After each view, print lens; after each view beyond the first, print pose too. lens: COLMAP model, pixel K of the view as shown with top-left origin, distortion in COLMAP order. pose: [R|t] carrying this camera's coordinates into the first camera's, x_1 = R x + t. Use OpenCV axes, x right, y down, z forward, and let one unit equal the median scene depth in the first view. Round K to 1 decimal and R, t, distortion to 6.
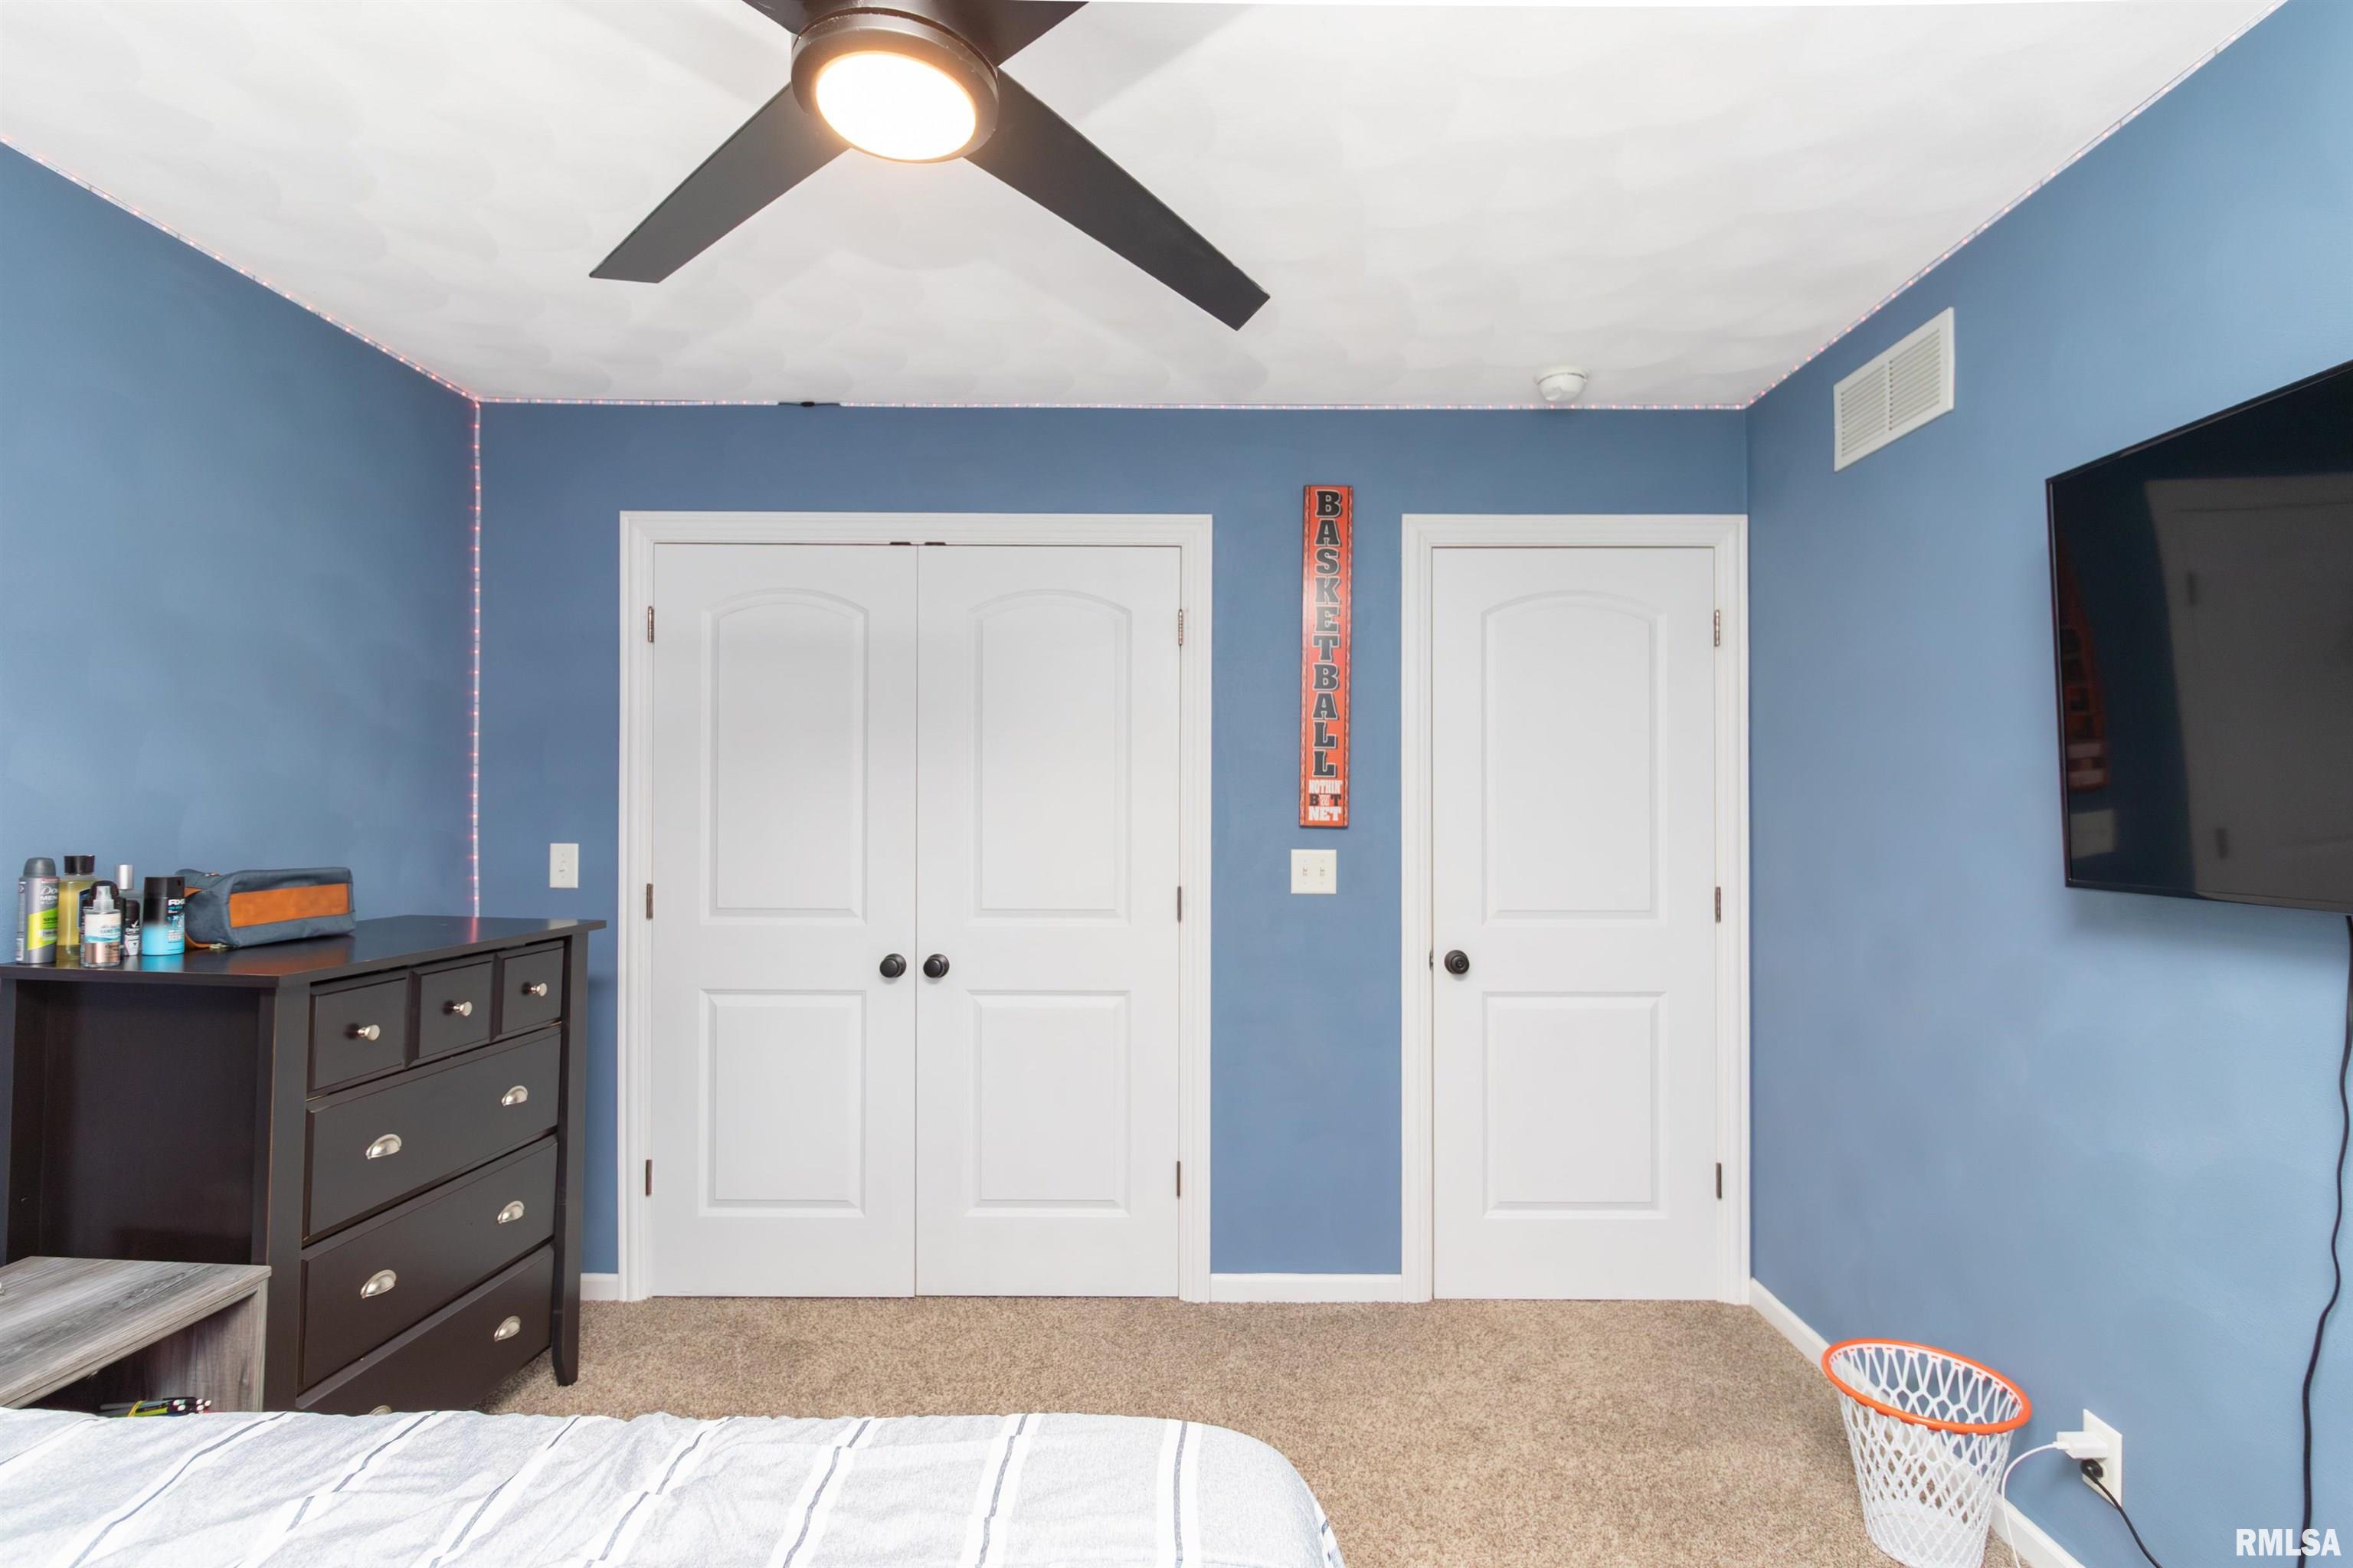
lens RADIAL K [[1083.3, 0, 1171.5], [0, 1083.3, 795.7], [0, 0, 1]] dist [0.001623, 0.000907]
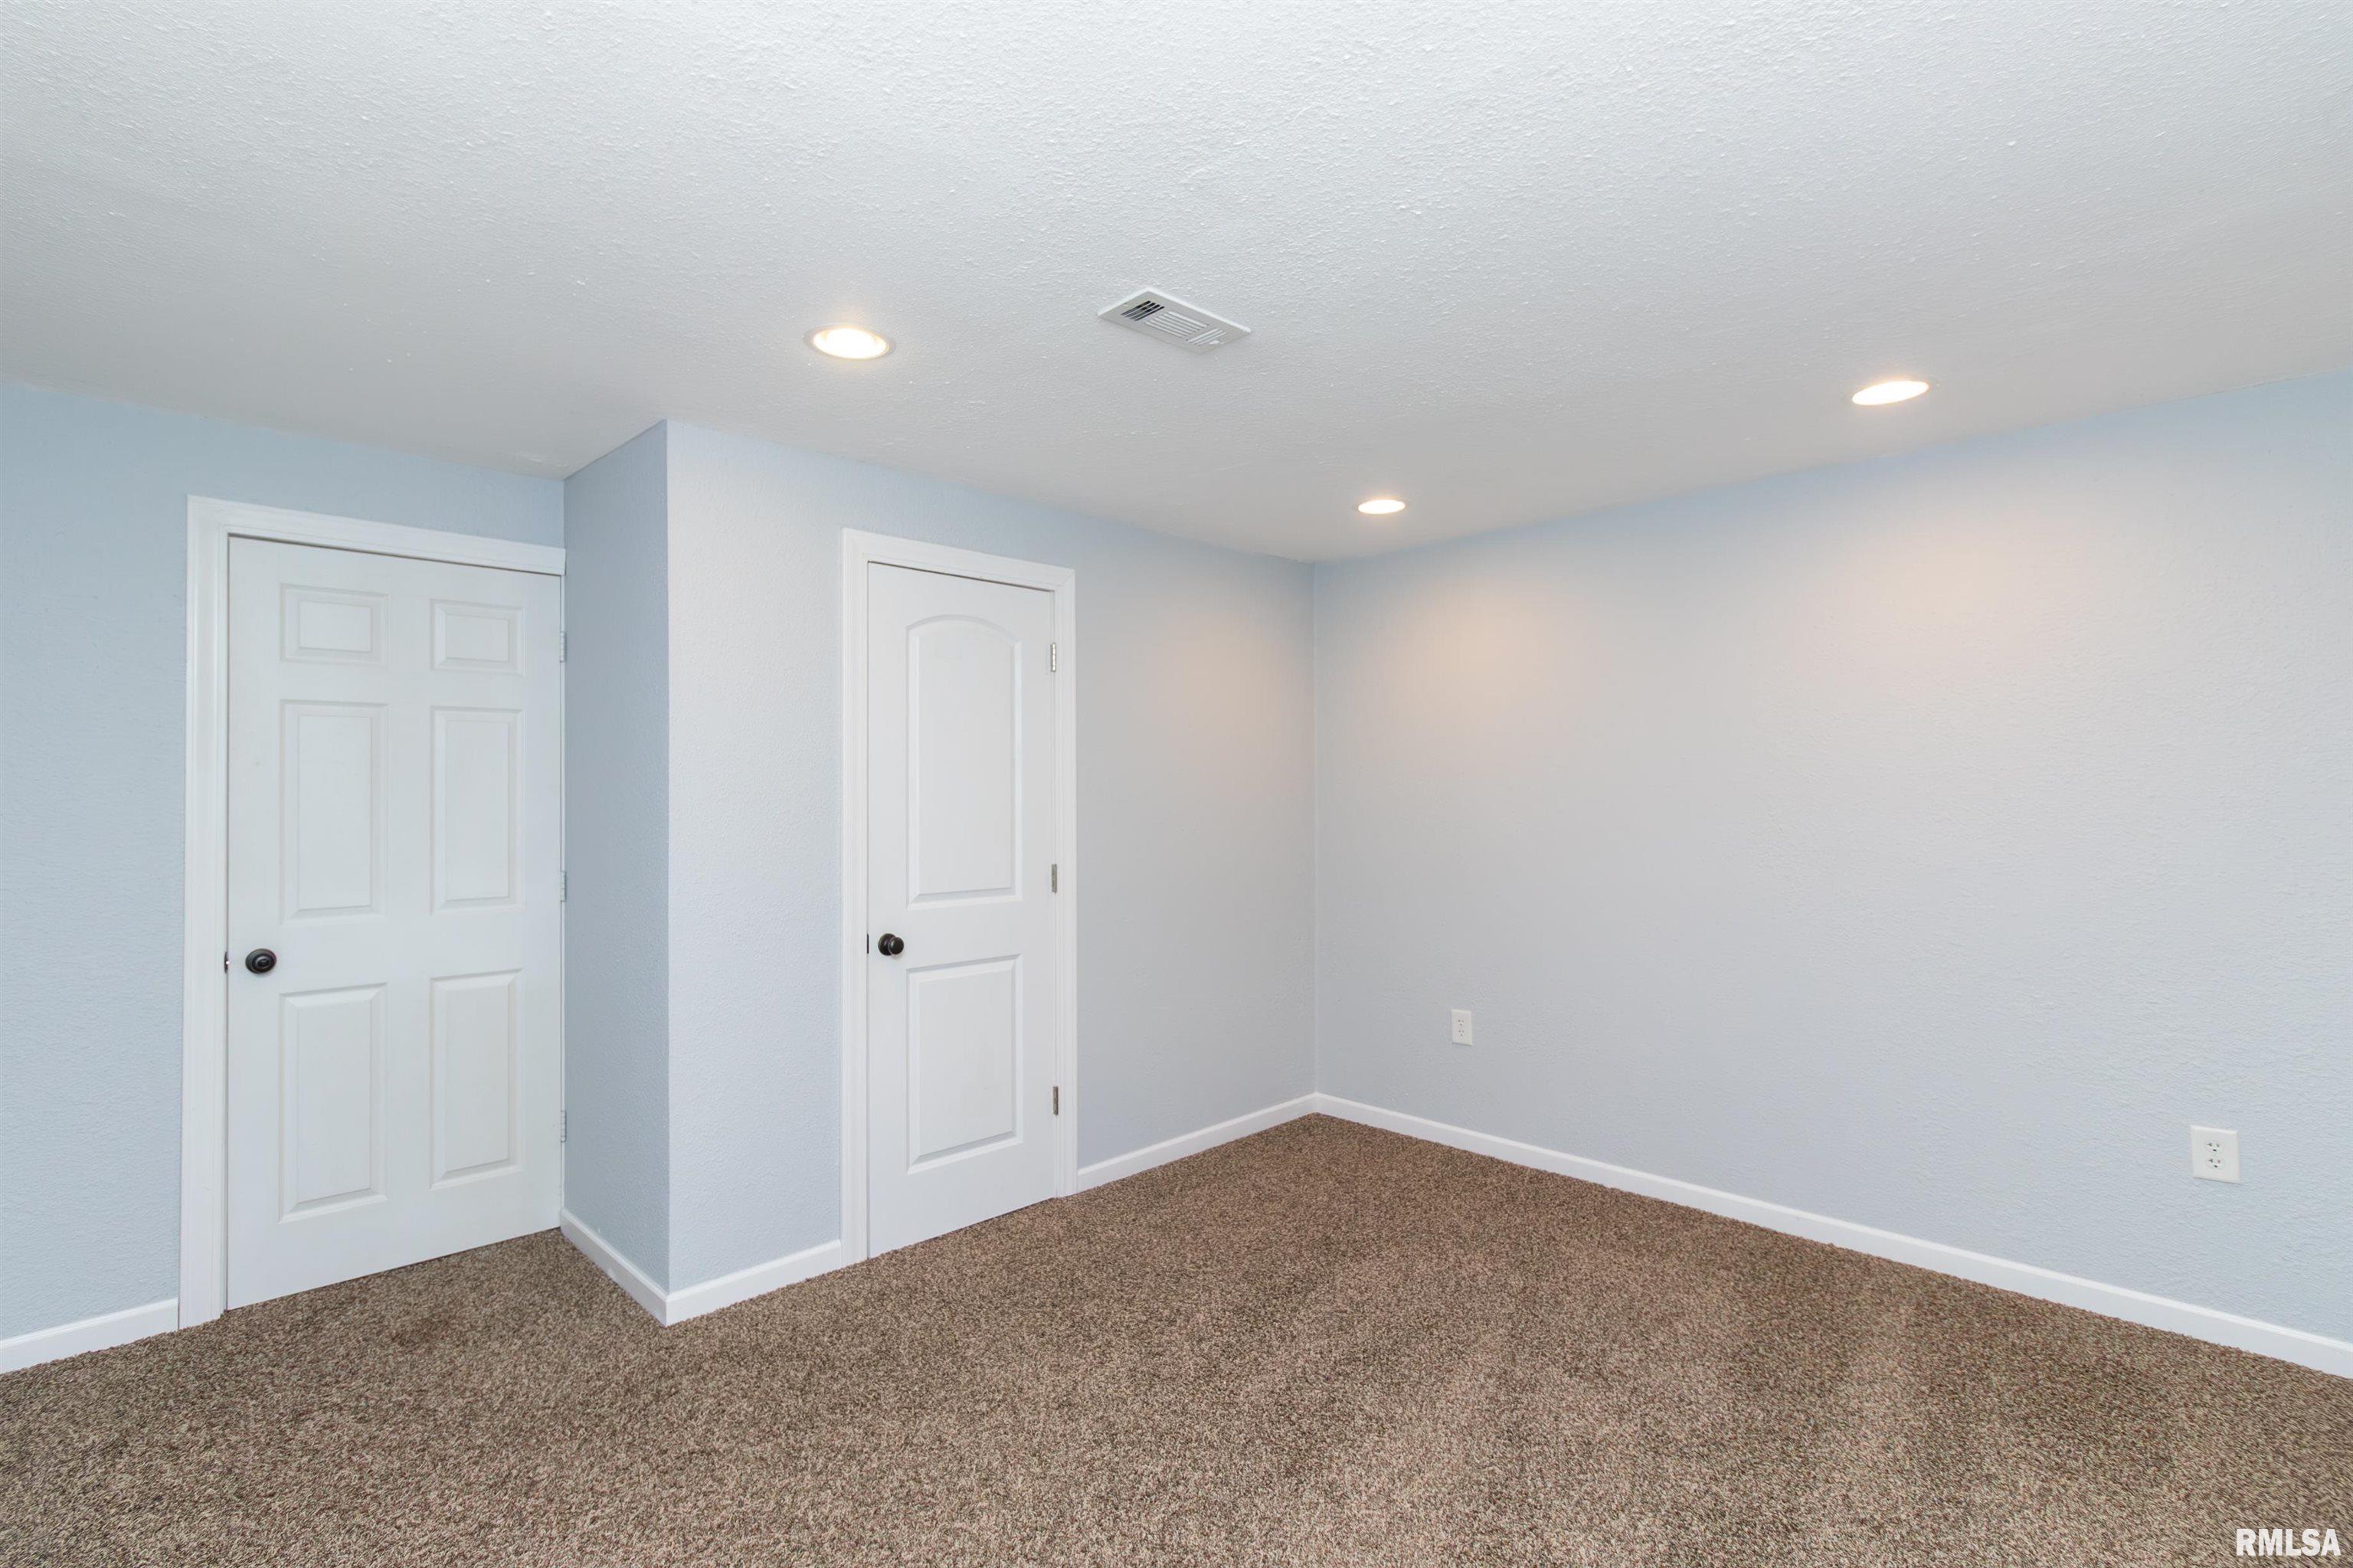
lens RADIAL K [[1083.3, 0, 1182.5], [0, 1083.3, 786.9], [0, 0, 1]] dist [0.001623, 0.000907]
pose [[0.723386, -0.005666, 0.690421, -0.372815], [0.010314, 0.999943, -0.002600, -0.000590], [-0.690367, 0.009002, 0.723404, -0.000265]]
